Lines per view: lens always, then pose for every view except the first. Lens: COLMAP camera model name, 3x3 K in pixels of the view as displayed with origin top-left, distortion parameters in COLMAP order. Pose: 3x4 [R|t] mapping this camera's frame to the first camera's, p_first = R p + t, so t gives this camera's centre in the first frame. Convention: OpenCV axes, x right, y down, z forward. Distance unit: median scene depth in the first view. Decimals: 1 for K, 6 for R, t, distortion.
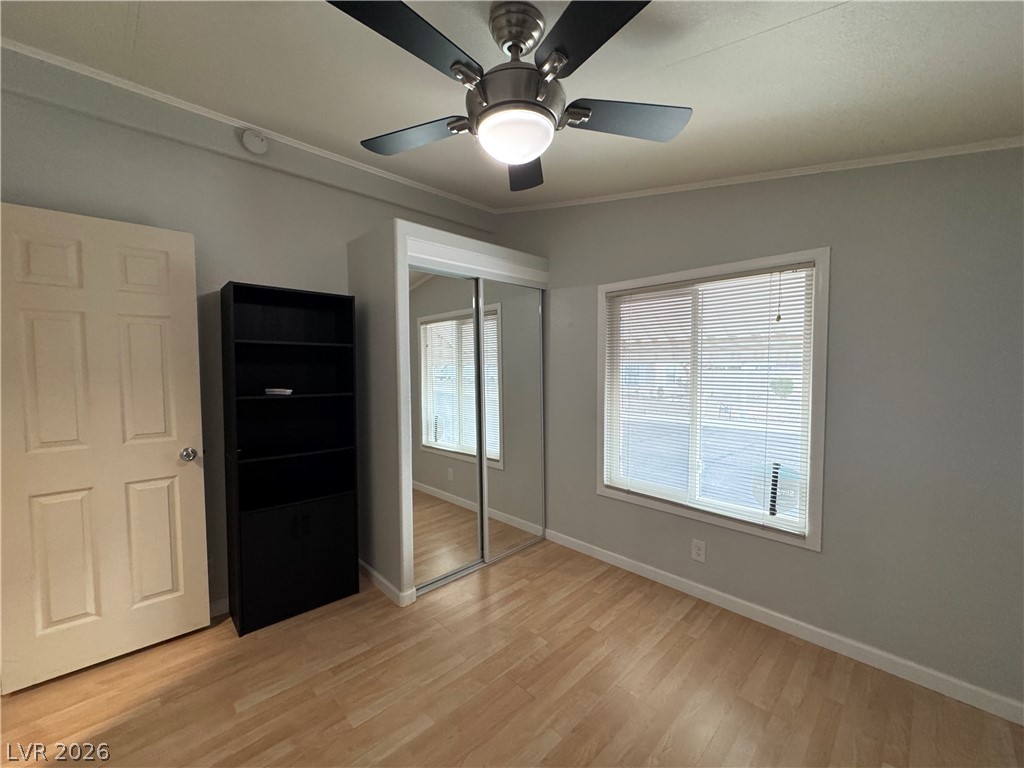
lens RADIAL K [[410.3, 0, 513.3], [0, 410.3, 385.1], [0, 0, 1]] dist [-0.003302, 0.000480]
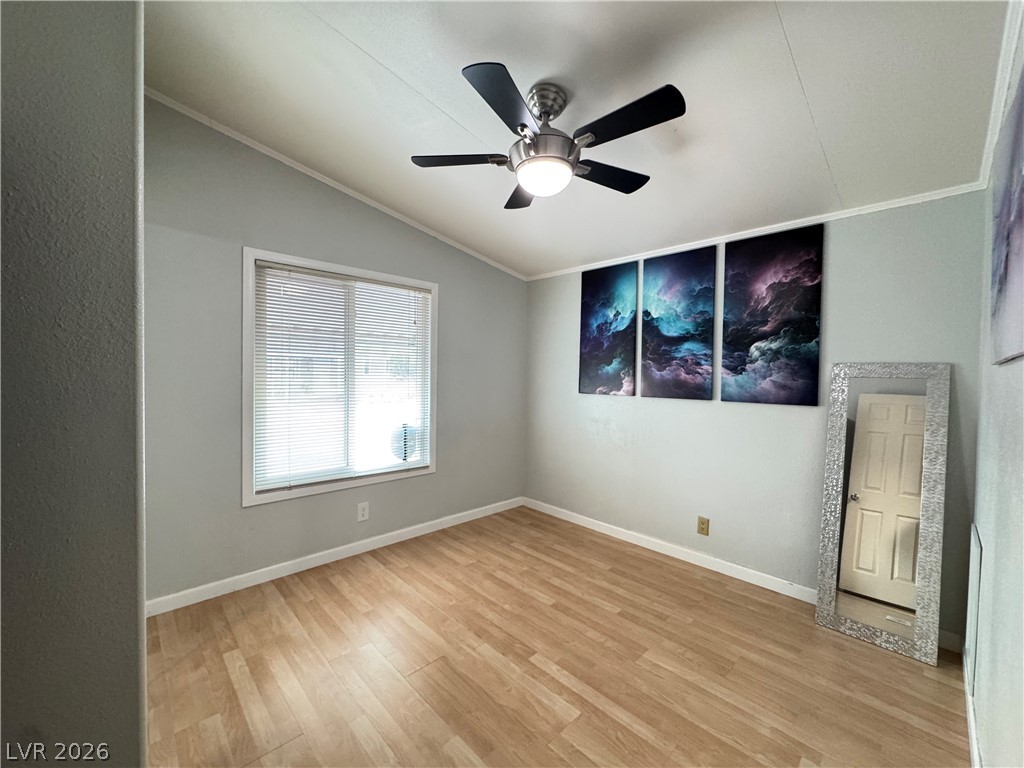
lens RADIAL K [[410.3, 0, 510.8], [0, 410.3, 384.5], [0, 0, 1]] dist [-0.003302, 0.000480]
pose [[0.005952, -0.021996, 0.999740, -0.830729], [0.030746, 0.999289, 0.021803, 0.036638], [-0.999510, 0.030608, 0.006624, 0.666714]]
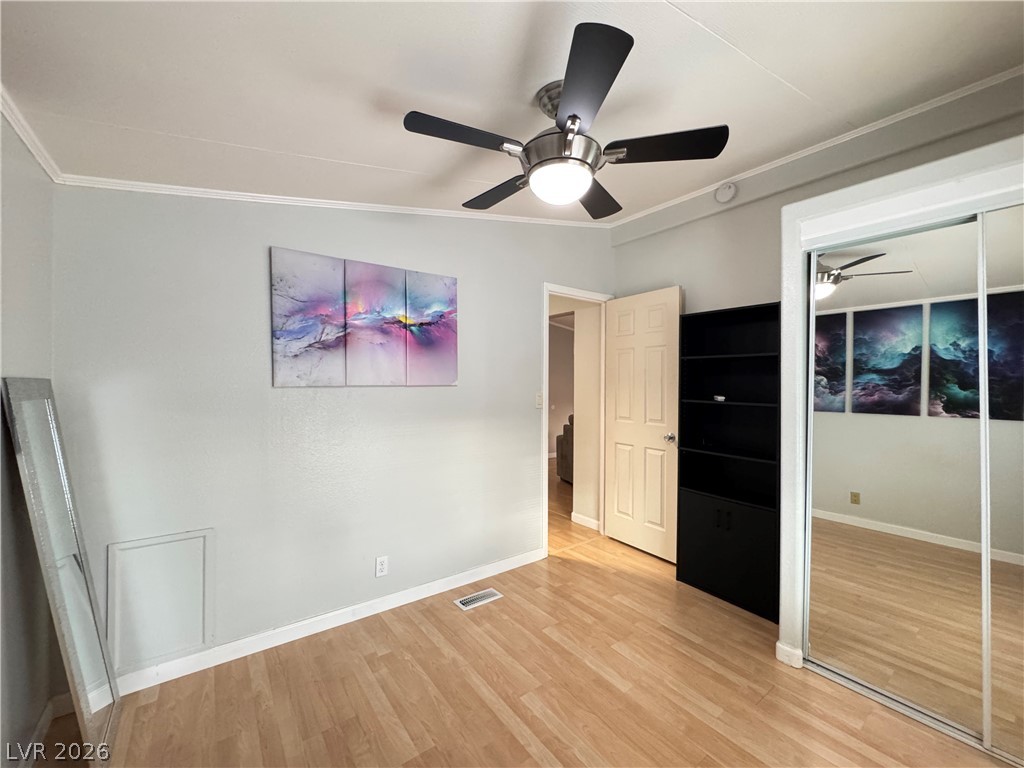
lens RADIAL K [[410.3, 0, 511.0], [0, 410.3, 385.9], [0, 0, 1]] dist [-0.003302, 0.000480]
pose [[-0.127710, 0.005017, -0.991799, 0.738335], [-0.052658, 0.998543, 0.011831, -0.001861], [0.990413, 0.053737, -0.127259, 0.618043]]
